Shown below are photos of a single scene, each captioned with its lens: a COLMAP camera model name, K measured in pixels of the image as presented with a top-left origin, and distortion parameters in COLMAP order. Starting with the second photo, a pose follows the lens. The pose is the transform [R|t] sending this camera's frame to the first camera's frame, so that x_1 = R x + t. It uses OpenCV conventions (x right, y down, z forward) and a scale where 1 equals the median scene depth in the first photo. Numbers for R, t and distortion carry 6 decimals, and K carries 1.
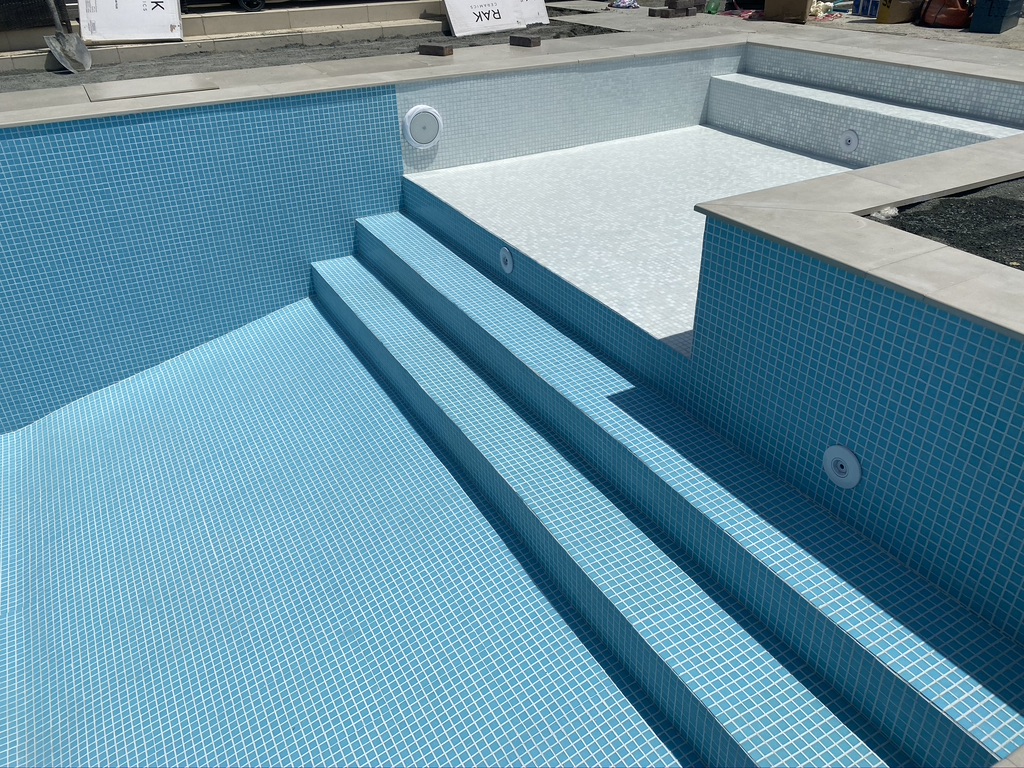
lens RADIAL K [[786.5, 0, 509.4], [0, 786.5, 387.0], [0, 0, 1]] dist [0.023328, -0.020570]
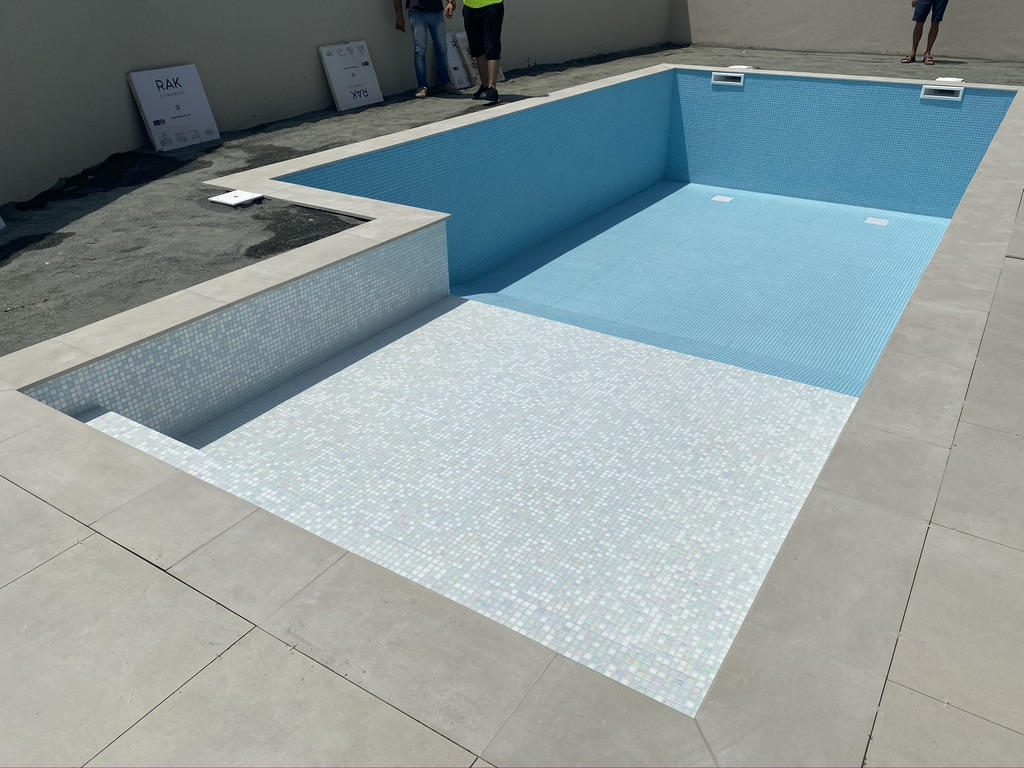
lens RADIAL K [[786.5, 0, 509.8], [0, 786.5, 384.1], [0, 0, 1]] dist [0.023328, -0.020570]
pose [[-0.877592, 0.264020, -0.400157, 1.038304], [-0.216290, 0.526864, 0.821969, -1.709099], [0.427845, 0.807903, -0.405267, 2.267147]]
